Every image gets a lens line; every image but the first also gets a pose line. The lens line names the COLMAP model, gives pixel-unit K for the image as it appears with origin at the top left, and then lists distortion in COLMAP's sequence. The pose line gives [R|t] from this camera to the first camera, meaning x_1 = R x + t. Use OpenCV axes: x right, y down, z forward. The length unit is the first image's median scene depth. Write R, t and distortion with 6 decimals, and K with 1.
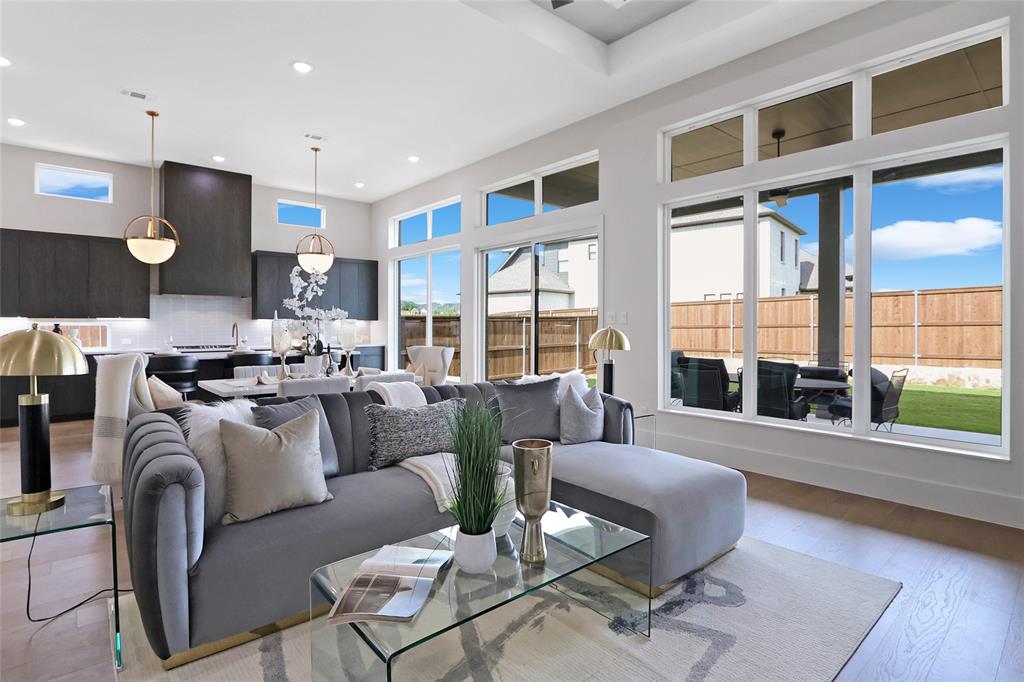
lens RADIAL K [[511.9, 0, 497.0], [0, 511.9, 329.4], [0, 0, 1]] dist [-0.029836, 0.002455]
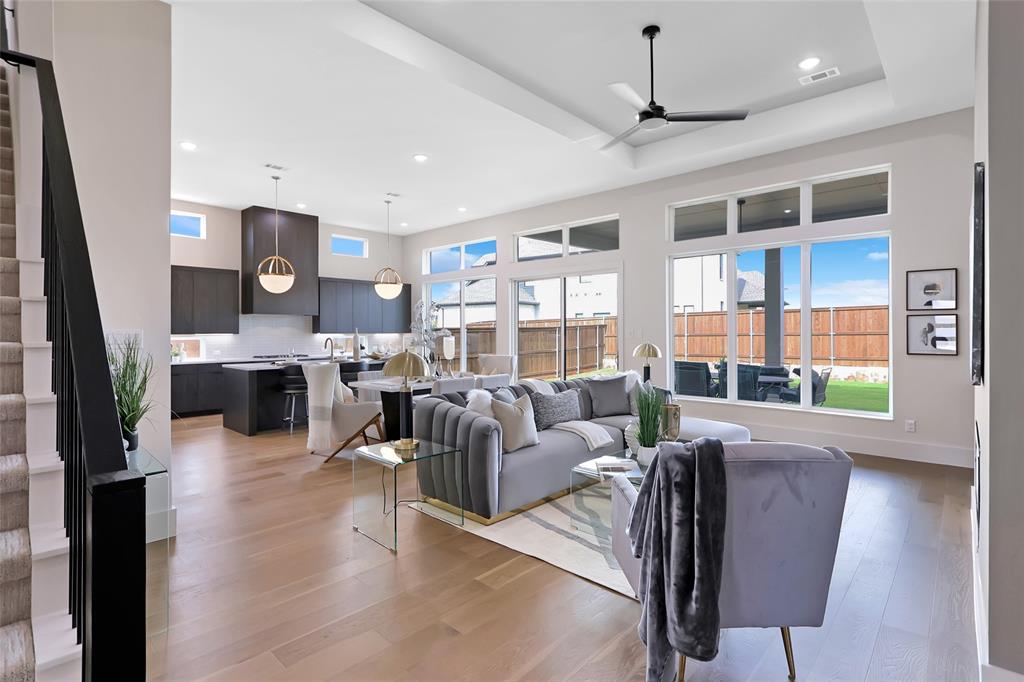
lens RADIAL K [[478.5, 0, 488.9], [0, 478.5, 336.3], [0, 0, 1]] dist [-0.027128, 0.005347]
pose [[0.997249, -0.006072, 0.073877, -0.205447], [0.006011, 0.999981, 0.001049, -0.015697], [-0.073882, -0.000602, 0.997267, -0.223400]]
